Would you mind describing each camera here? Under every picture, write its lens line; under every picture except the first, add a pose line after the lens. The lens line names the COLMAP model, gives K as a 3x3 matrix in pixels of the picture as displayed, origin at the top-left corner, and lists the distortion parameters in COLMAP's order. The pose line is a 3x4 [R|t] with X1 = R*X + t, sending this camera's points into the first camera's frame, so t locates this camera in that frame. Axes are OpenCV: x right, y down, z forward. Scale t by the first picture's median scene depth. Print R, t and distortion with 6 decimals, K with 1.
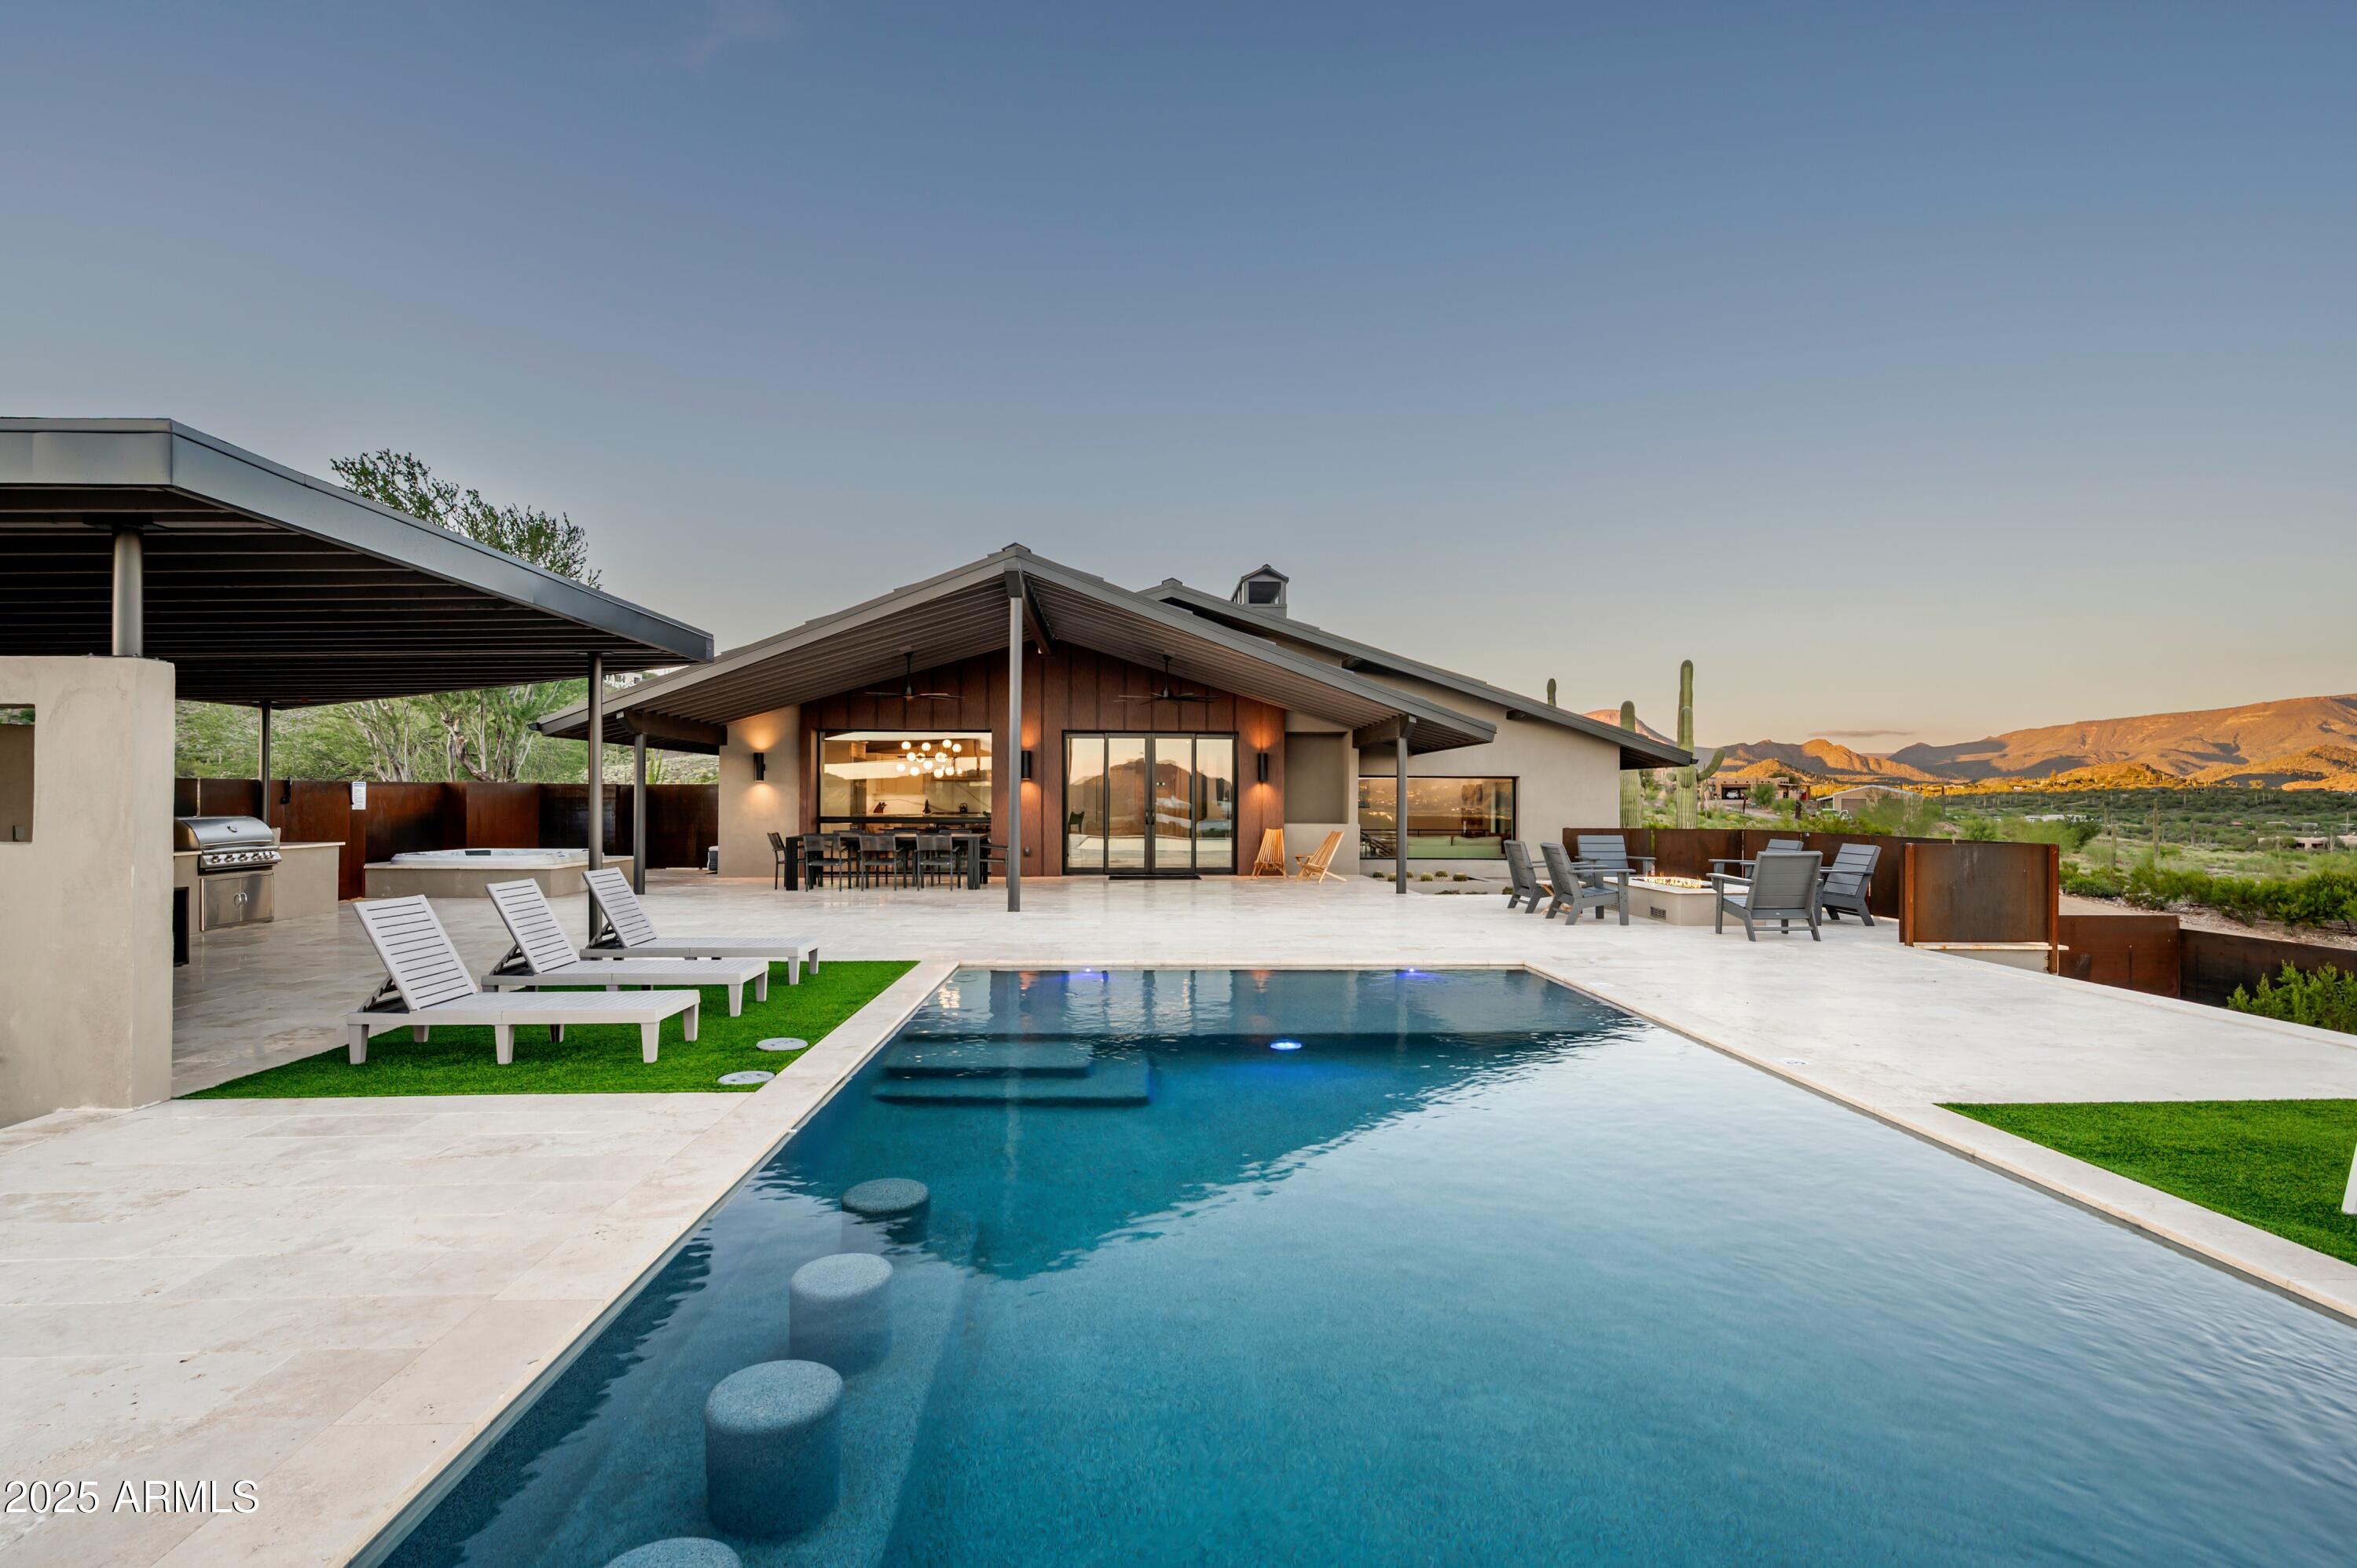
lens RADIAL K [[1143.8, 0, 1177.8], [0, 1143.8, 795.6], [0, 0, 1]] dist [0.001995, 0.000046]
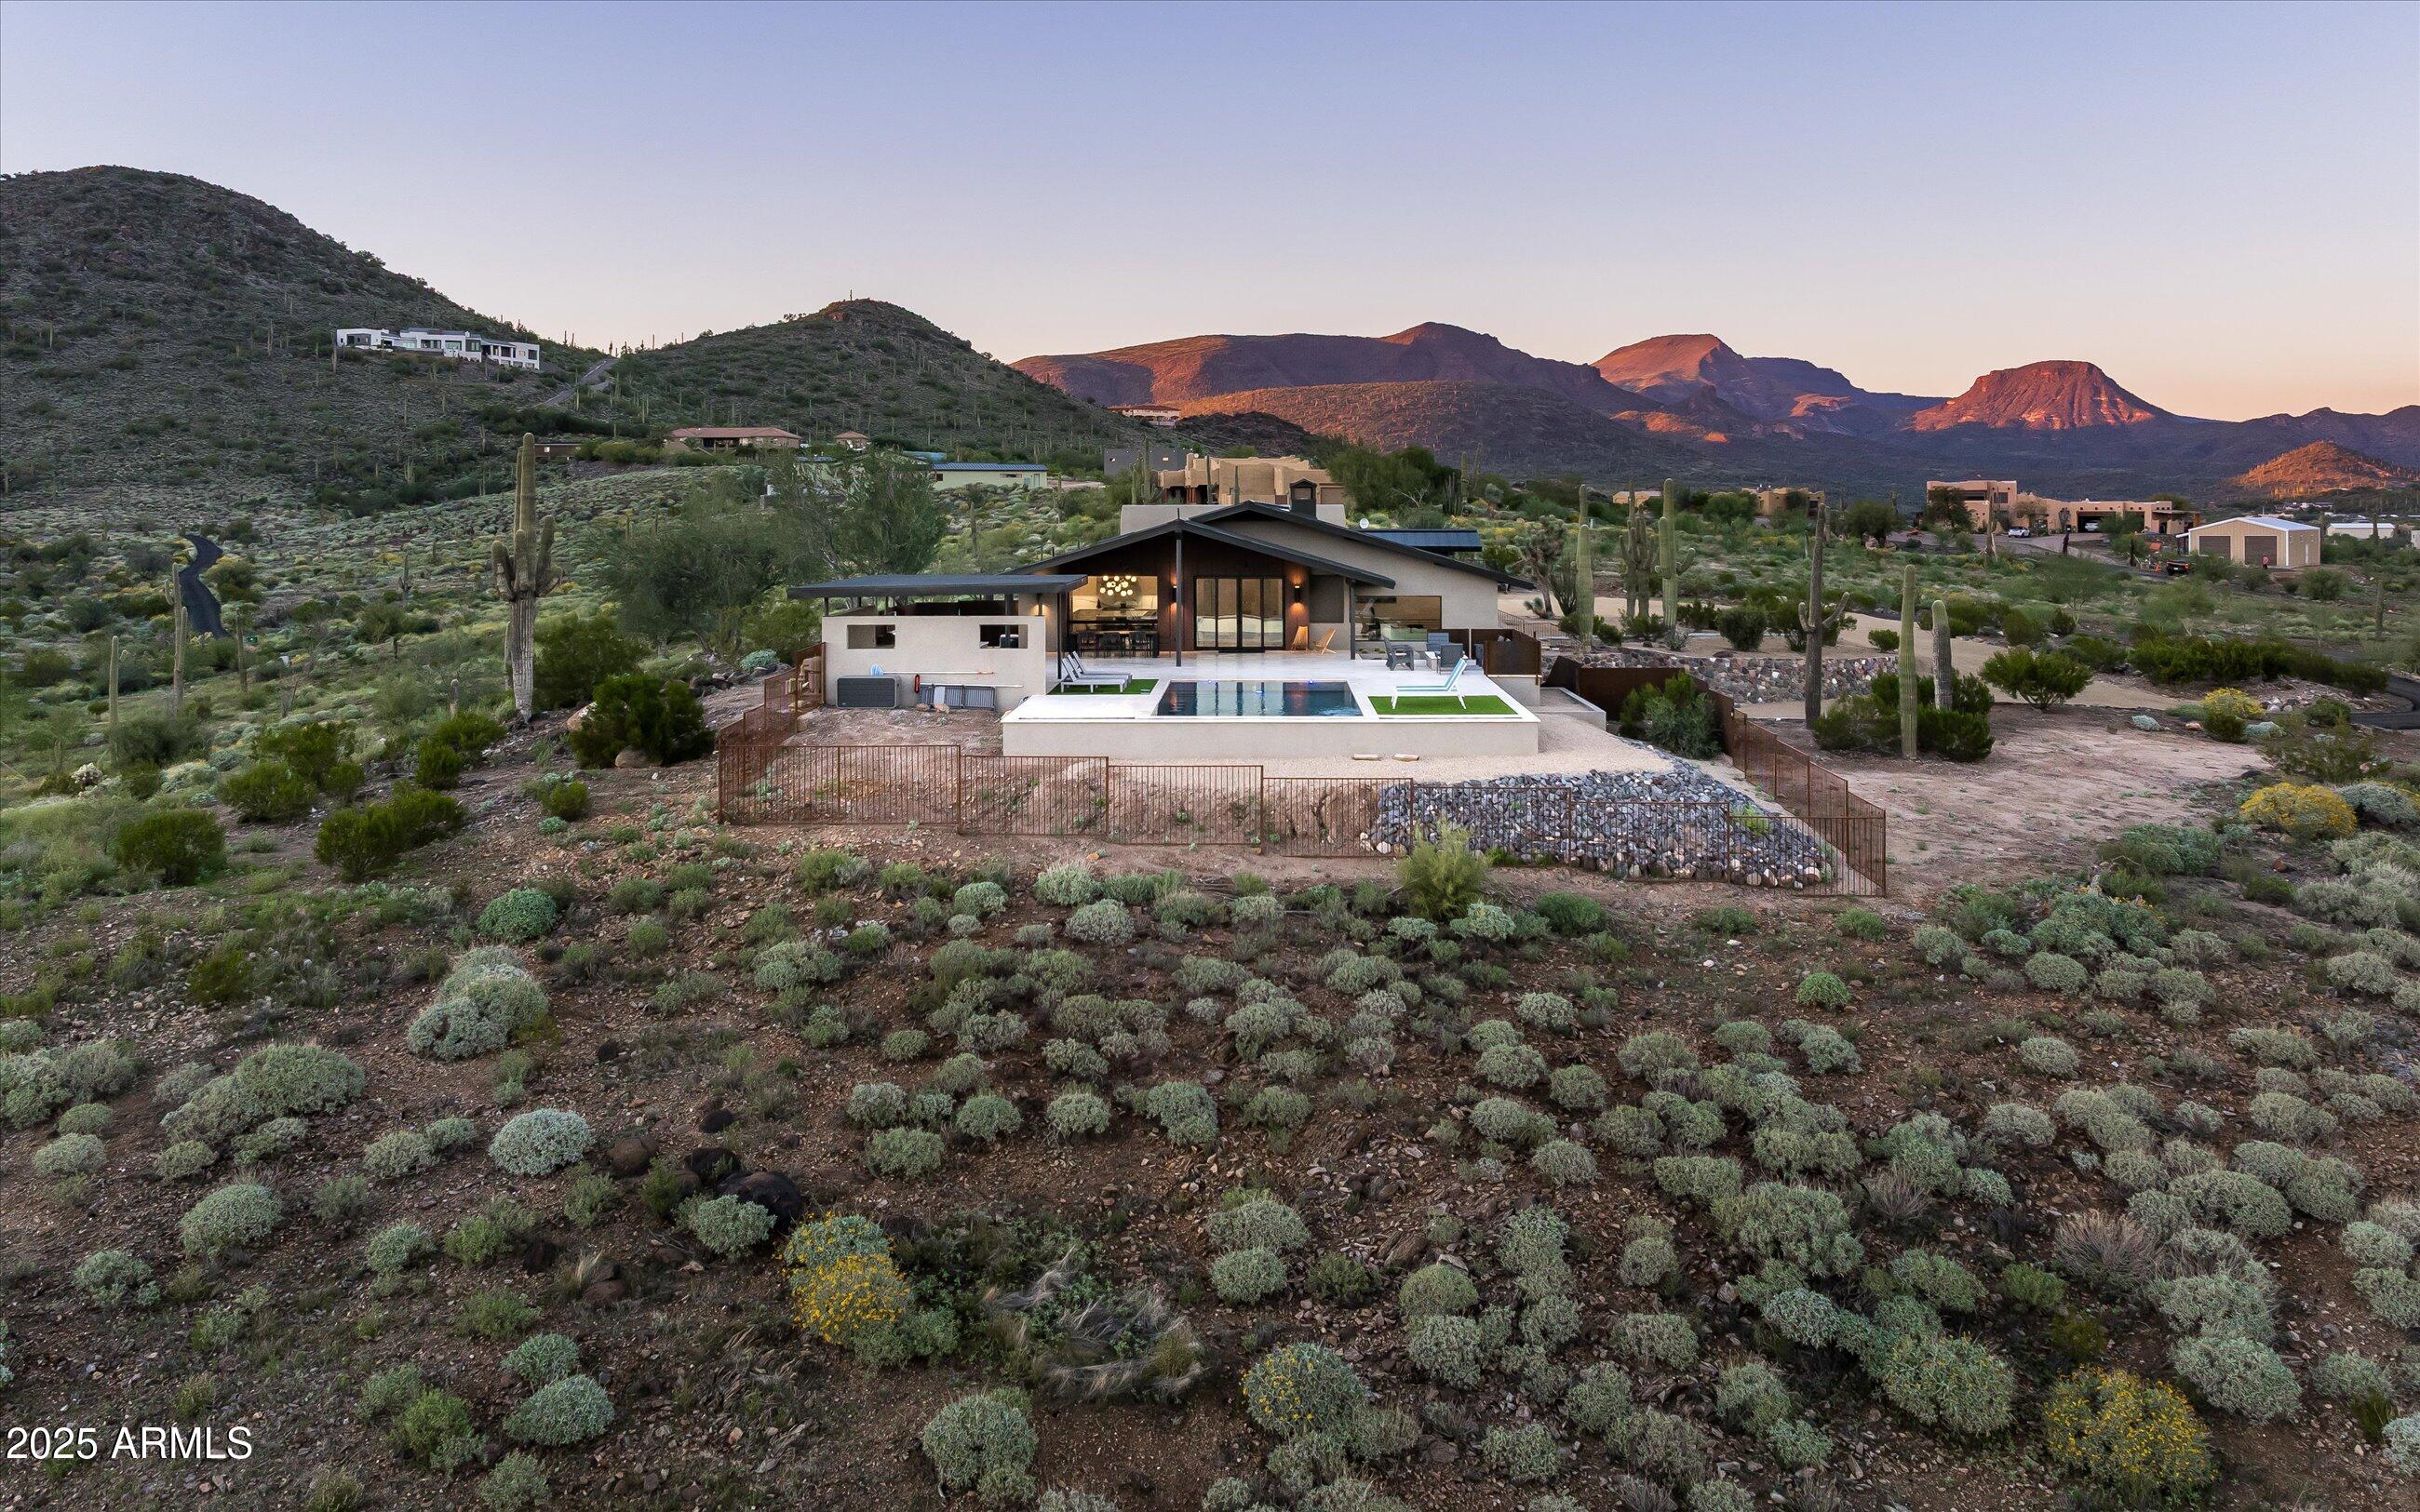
lens RADIAL K [[1878.1, 0, 1218.8], [0, 1878.1, 531.7], [0, 0, 1]] dist [-0.028736, 0.015042]
pose [[0.997854, -0.009253, -0.064817, 0.185193], [0.009965, 0.999893, 0.010672, -0.206682], [0.064712, -0.011295, 0.997840, -2.709441]]
